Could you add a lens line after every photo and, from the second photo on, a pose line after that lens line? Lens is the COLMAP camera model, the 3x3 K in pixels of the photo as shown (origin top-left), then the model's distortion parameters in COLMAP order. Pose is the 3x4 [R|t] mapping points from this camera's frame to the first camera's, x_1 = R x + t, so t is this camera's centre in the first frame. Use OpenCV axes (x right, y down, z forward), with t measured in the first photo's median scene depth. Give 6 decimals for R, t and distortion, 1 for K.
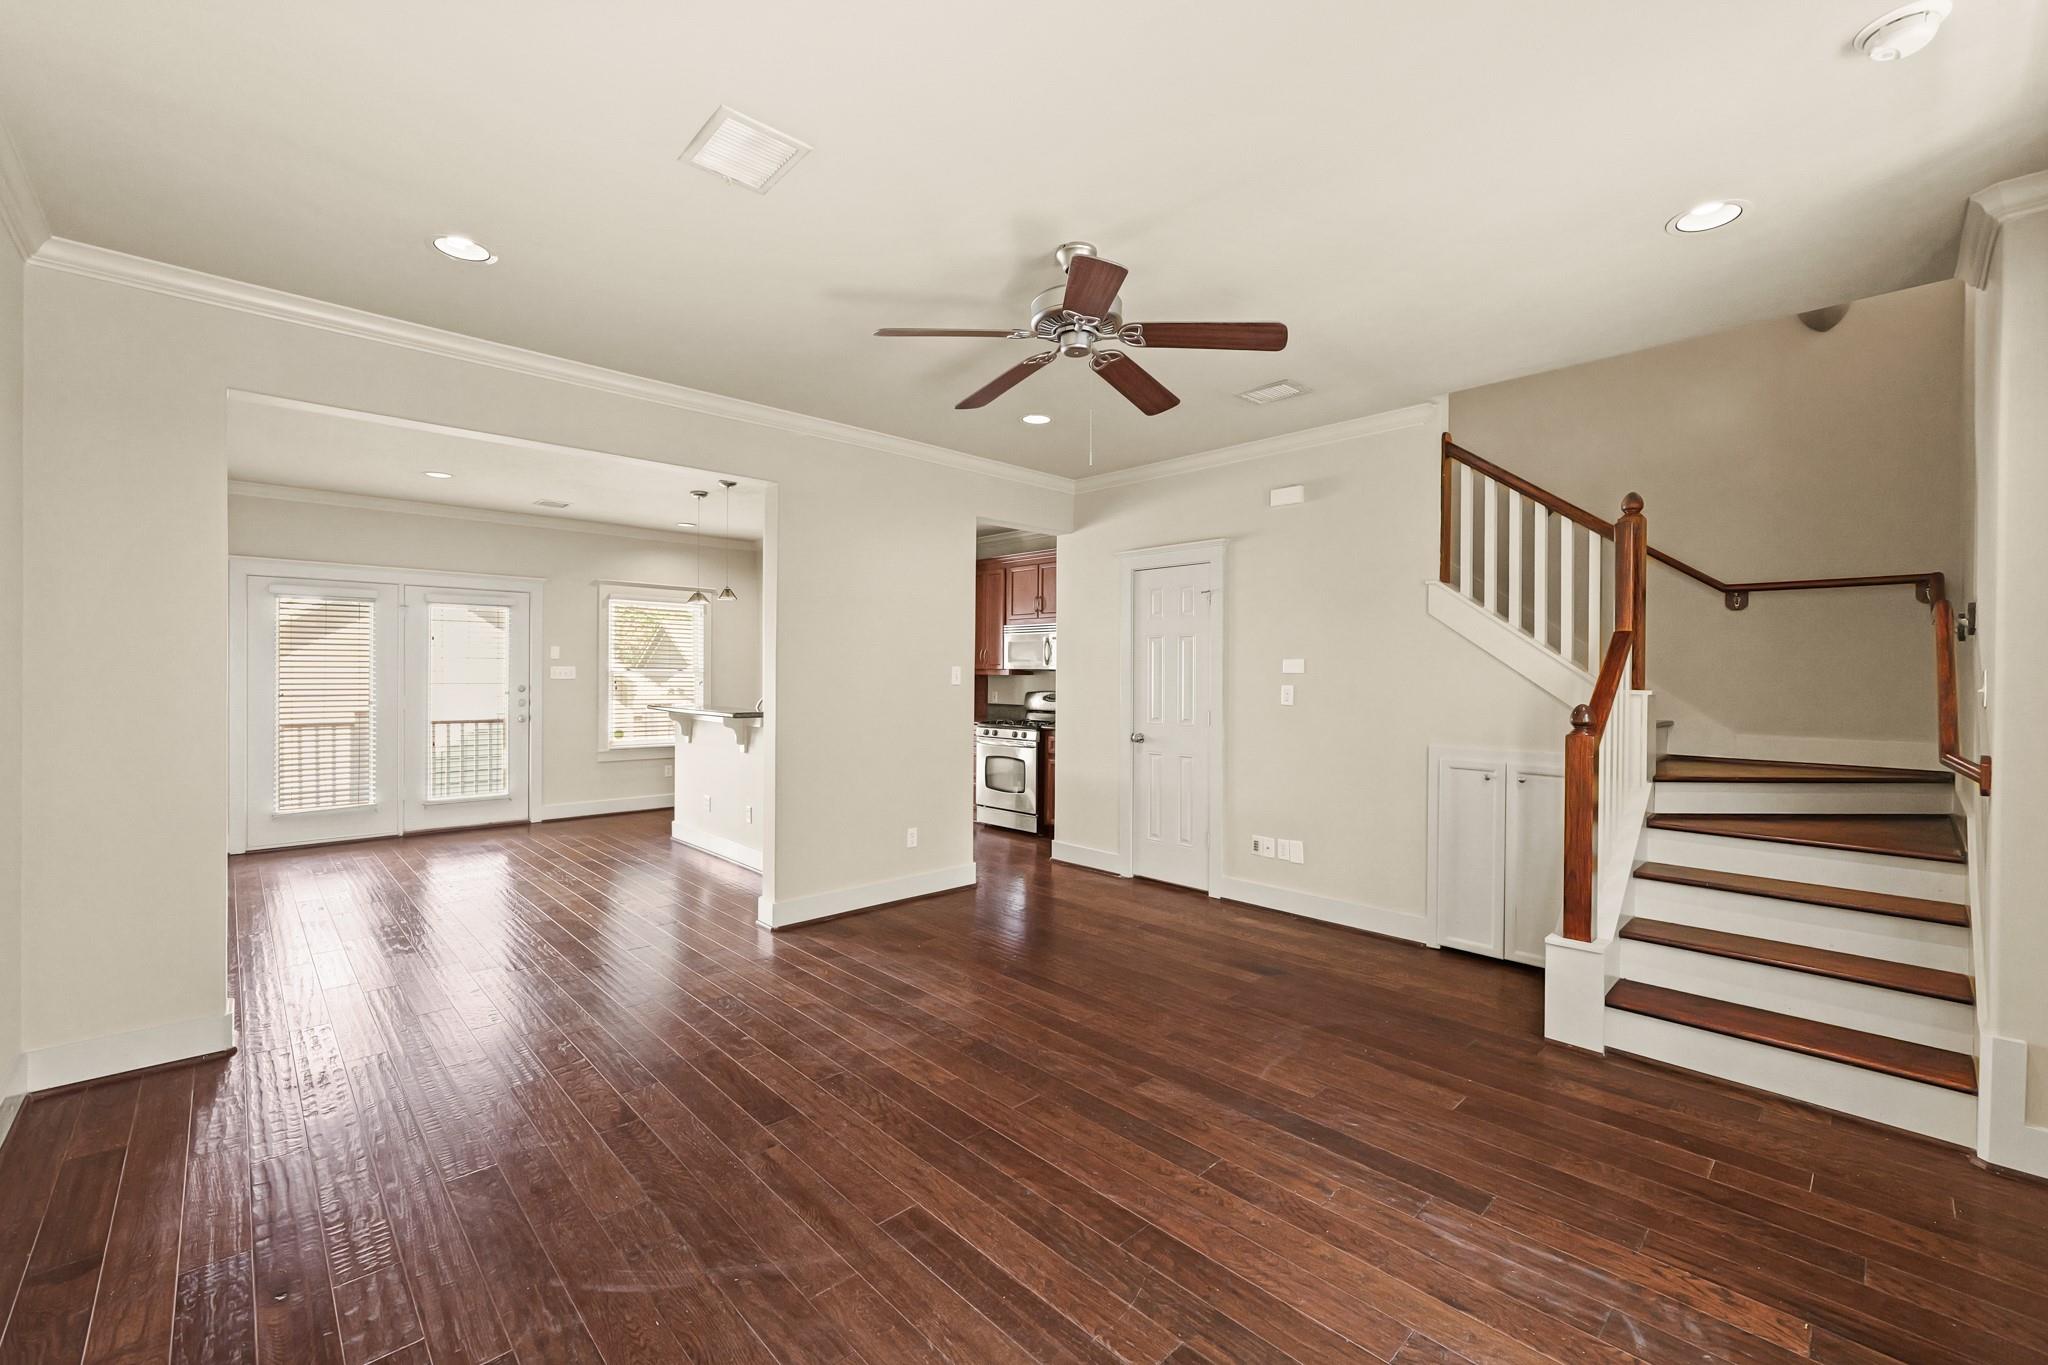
lens RADIAL K [[833.2, 0, 1024.0], [0, 833.2, 682.5], [0, 0, 1]] dist [-0.003332, -0.000224]
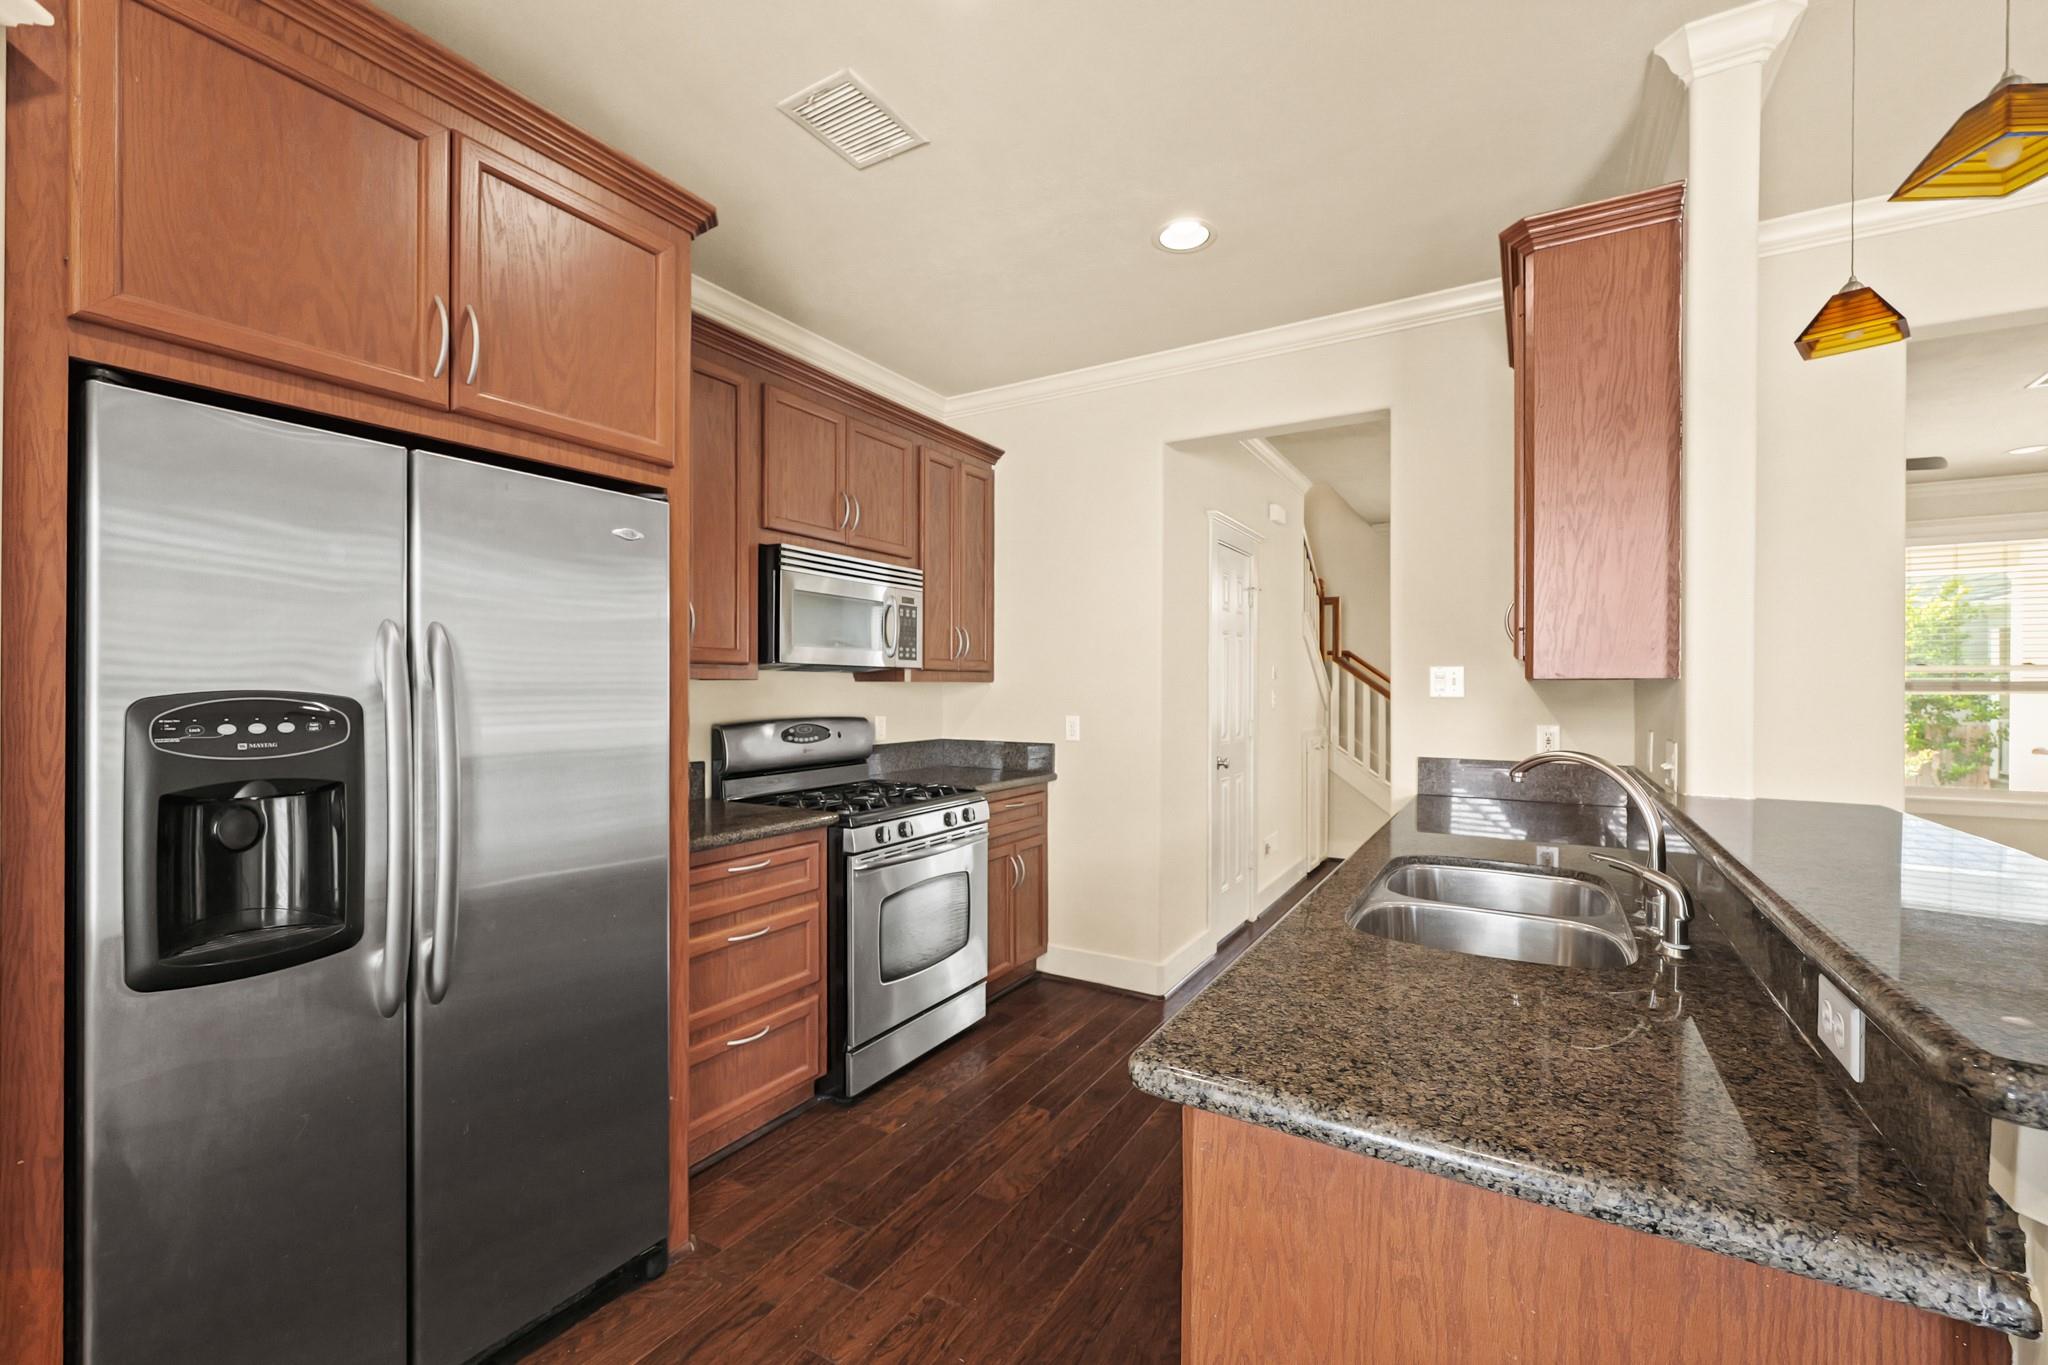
lens RADIAL K [[846.2, 0, 1024.2], [0, 846.2, 686.1], [0, 0, 1]] dist [-0.000748, -0.000036]
pose [[-0.263500, -0.006641, 0.964637, -0.651615], [0.009317, 0.999912, 0.009429, -0.013883], [-0.964615, 0.011472, -0.263415, 1.604709]]
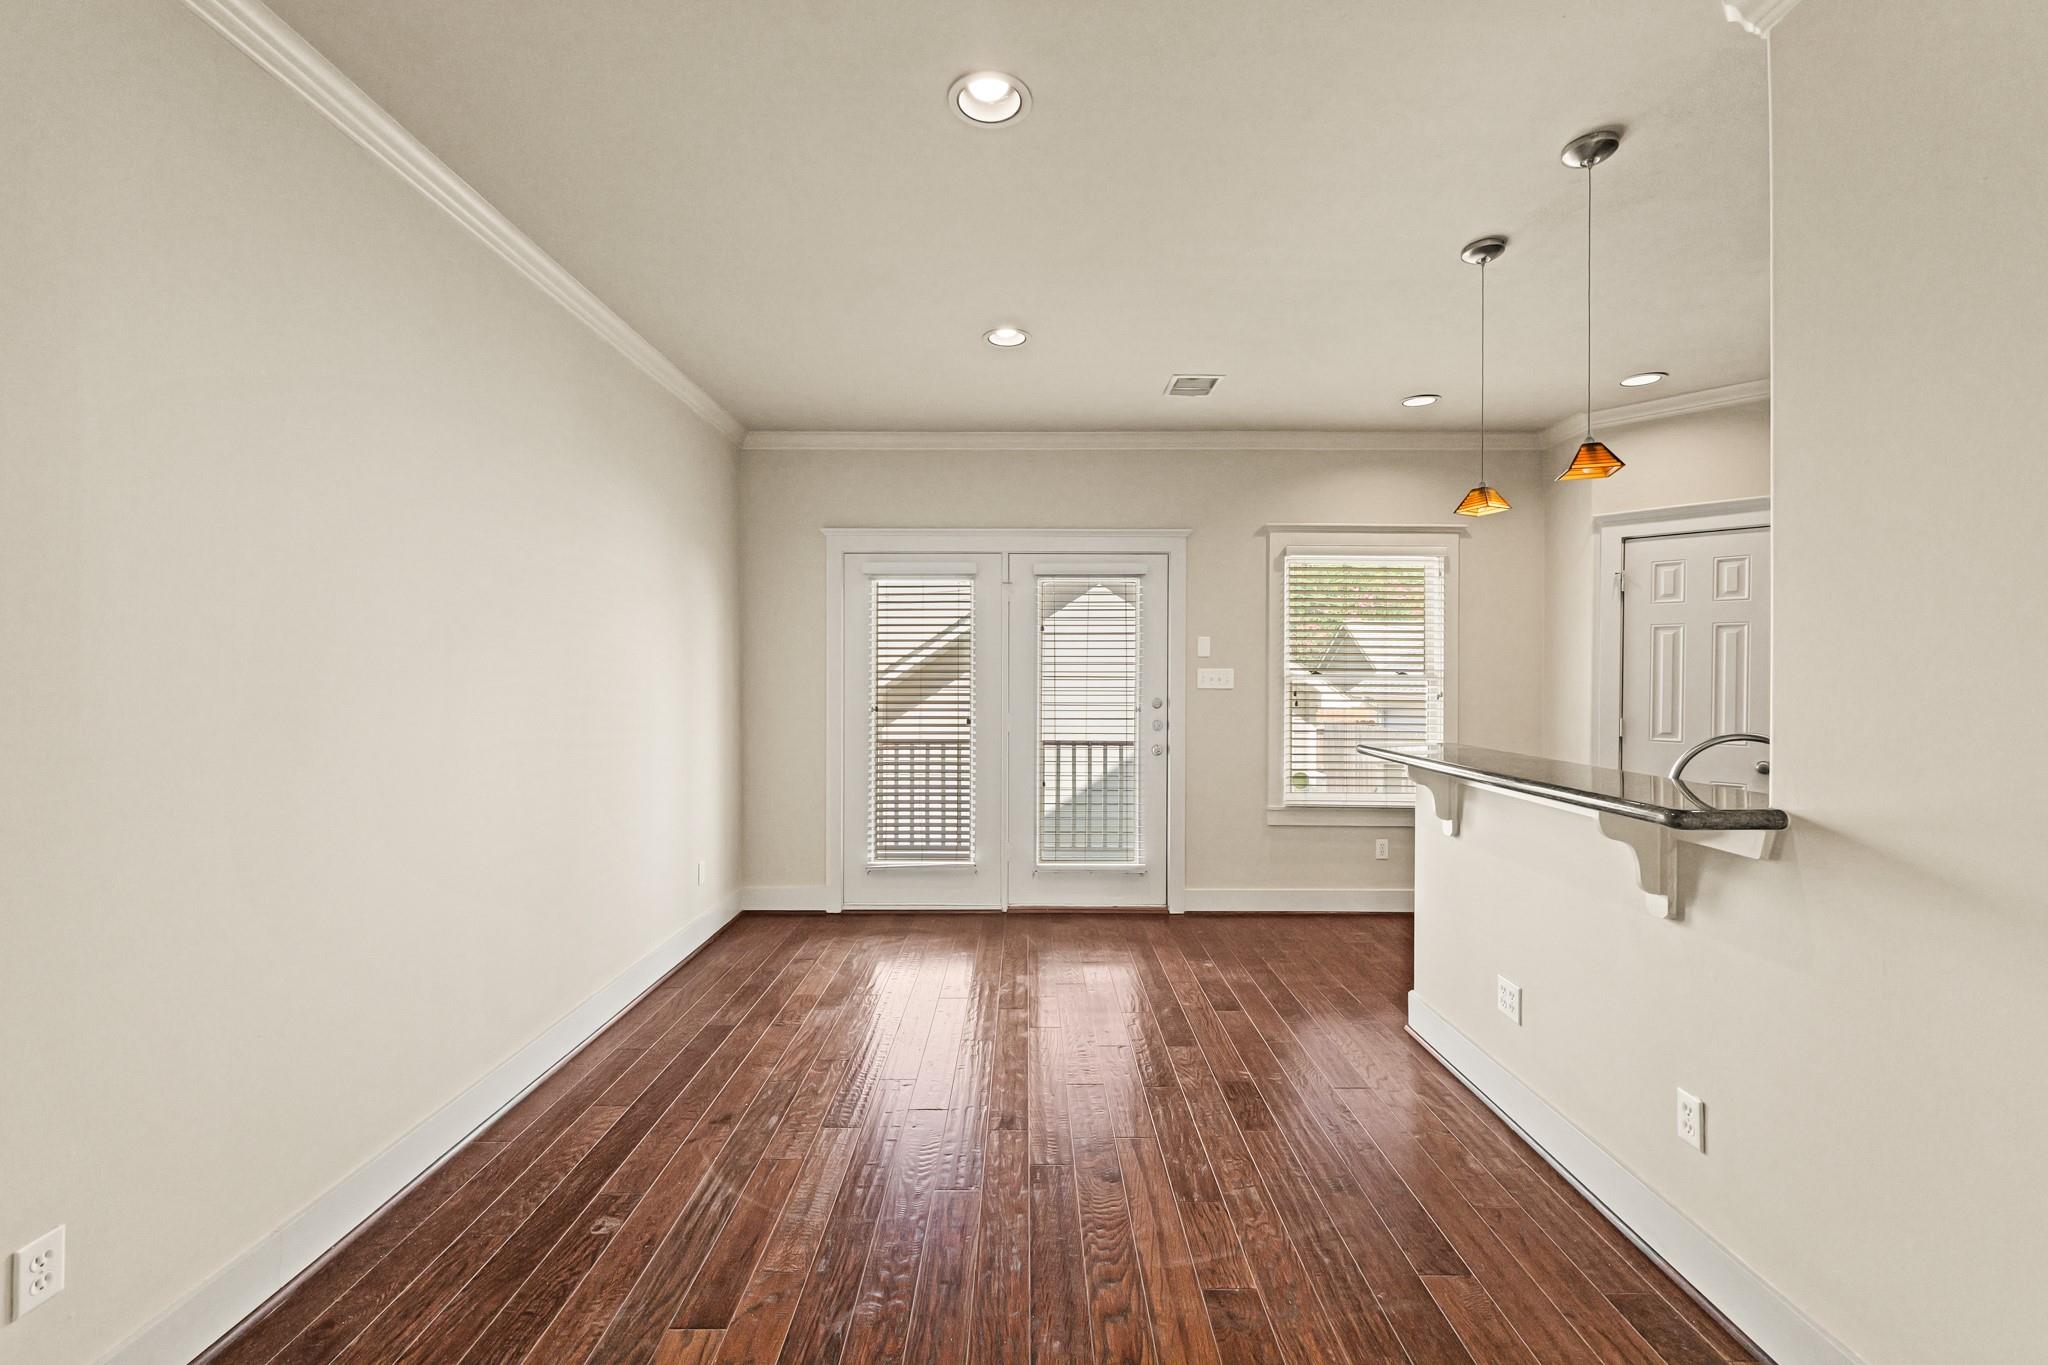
lens RADIAL K [[835.7, 0, 1030.0], [0, 835.7, 677.9], [0, 0, 1]] dist [-0.000463, -0.000076]
pose [[0.723481, -0.003832, -0.690333, -0.355513], [-0.006027, 0.999911, -0.011866, -0.006213], [0.690318, 0.012745, 0.723394, 0.722506]]
